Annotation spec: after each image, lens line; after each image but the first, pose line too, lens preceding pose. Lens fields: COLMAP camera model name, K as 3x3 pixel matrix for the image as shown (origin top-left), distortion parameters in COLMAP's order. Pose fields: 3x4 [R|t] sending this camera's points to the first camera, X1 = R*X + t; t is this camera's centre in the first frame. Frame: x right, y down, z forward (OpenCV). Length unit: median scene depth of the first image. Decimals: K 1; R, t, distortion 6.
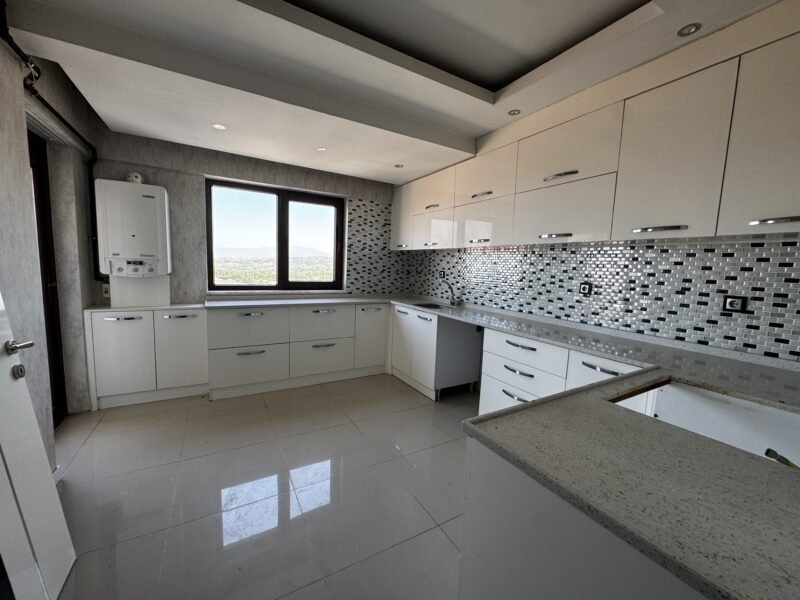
lens RADIAL K [[320.4, 0, 400.0], [0, 320.4, 300.0], [0, 0, 1]] dist [-0.000332, 0.000166]
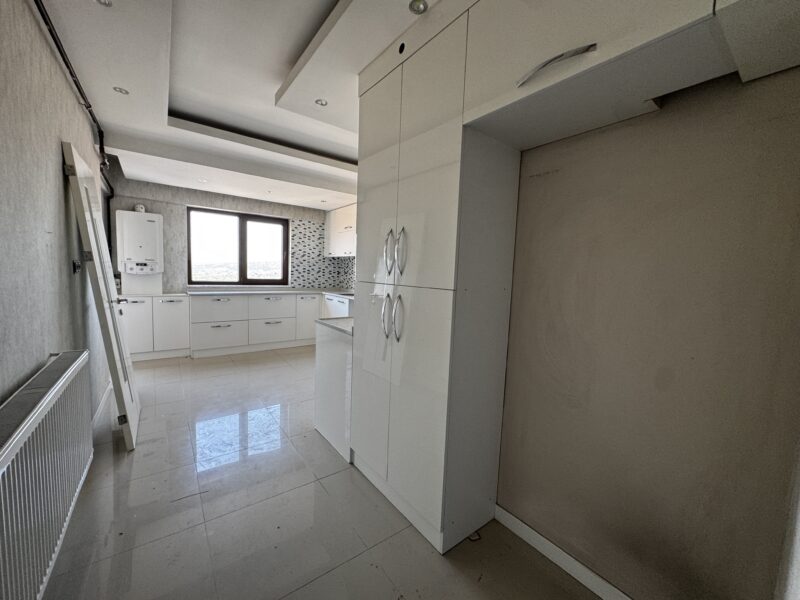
lens RADIAL K [[320.4, 0, 400.0], [0, 320.4, 300.0], [0, 0, 1]] dist [-0.000332, 0.000166]
pose [[0.993256, -0.010945, 0.115420, 0.140403], [0.012820, 0.999797, -0.015520, 0.060320], [-0.115227, 0.016895, 0.993196, -0.427420]]
